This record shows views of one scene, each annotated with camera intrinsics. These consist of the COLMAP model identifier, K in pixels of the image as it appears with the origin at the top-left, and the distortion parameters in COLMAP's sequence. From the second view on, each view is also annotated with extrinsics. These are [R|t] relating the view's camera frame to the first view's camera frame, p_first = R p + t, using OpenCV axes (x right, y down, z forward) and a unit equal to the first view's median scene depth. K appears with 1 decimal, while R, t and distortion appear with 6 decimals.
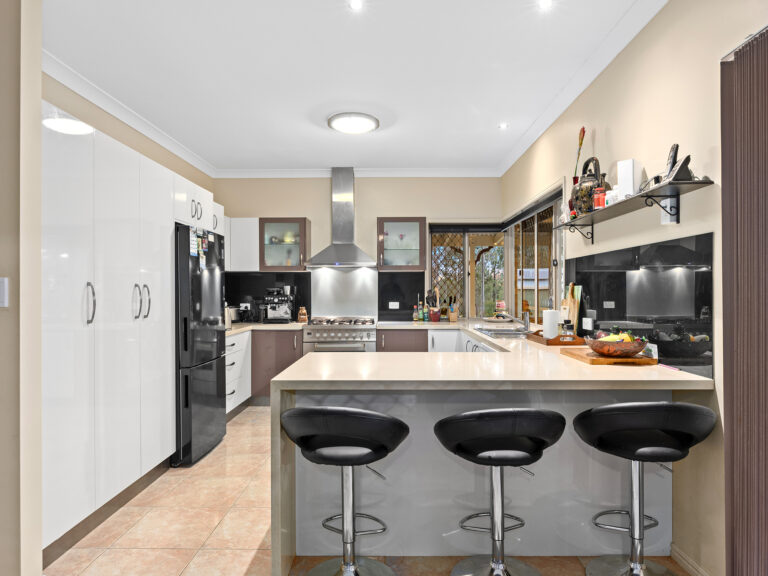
lens RADIAL K [[491.5, 0, 385.9], [0, 491.5, 288.6], [0, 0, 1]] dist [0.006299, -0.000650]
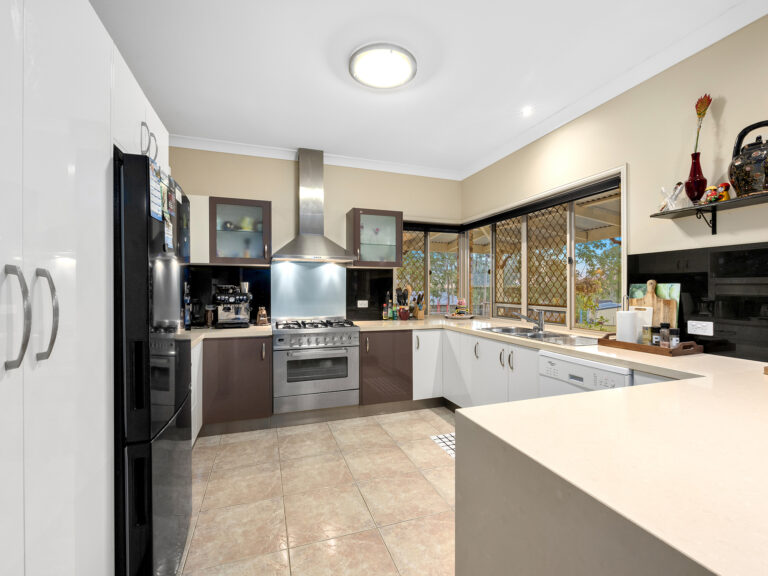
lens RADIAL K [[345.0, 0, 380.0], [0, 345.0, 286.5], [0, 0, 1]] dist [0.002330, 0.000891]
pose [[0.936863, 0.006223, 0.349641, -0.191403], [-0.005287, 0.999979, -0.003633, 0.002758], [-0.349656, 0.001555, 0.936877, 0.373932]]
